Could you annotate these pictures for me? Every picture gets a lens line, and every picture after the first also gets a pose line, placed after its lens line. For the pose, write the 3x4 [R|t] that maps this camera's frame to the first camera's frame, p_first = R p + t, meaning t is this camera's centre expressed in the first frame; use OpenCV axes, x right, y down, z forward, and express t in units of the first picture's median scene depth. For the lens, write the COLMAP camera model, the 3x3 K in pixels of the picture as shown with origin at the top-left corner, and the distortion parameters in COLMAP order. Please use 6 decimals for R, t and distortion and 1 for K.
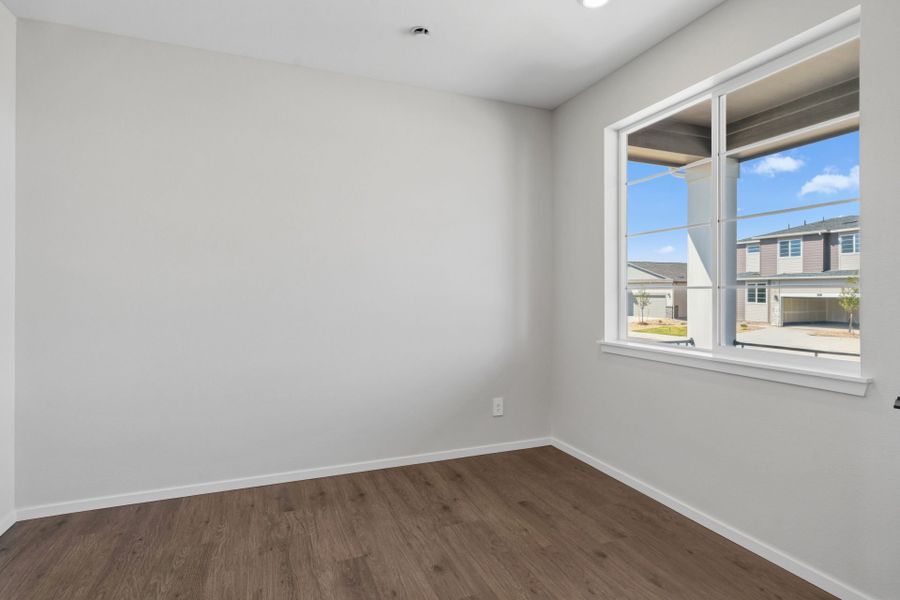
lens RADIAL K [[432.9, 0, 451.2], [0, 432.9, 295.6], [0, 0, 1]] dist [-0.000215, 0.000100]
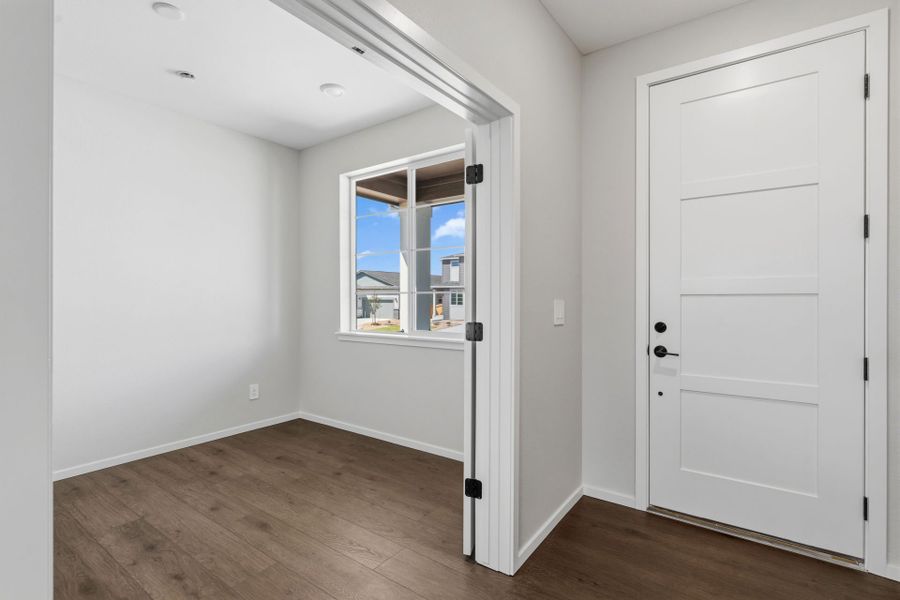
lens RADIAL K [[432.9, 0, 451.2], [0, 432.9, 295.6], [0, 0, 1]] dist [-0.000215, 0.000100]
pose [[0.835195, -0.000559, 0.549953, -0.113106], [0.008196, 0.999901, -0.011431, 0.011482], [-0.549893, 0.014055, 0.835117, -0.361190]]
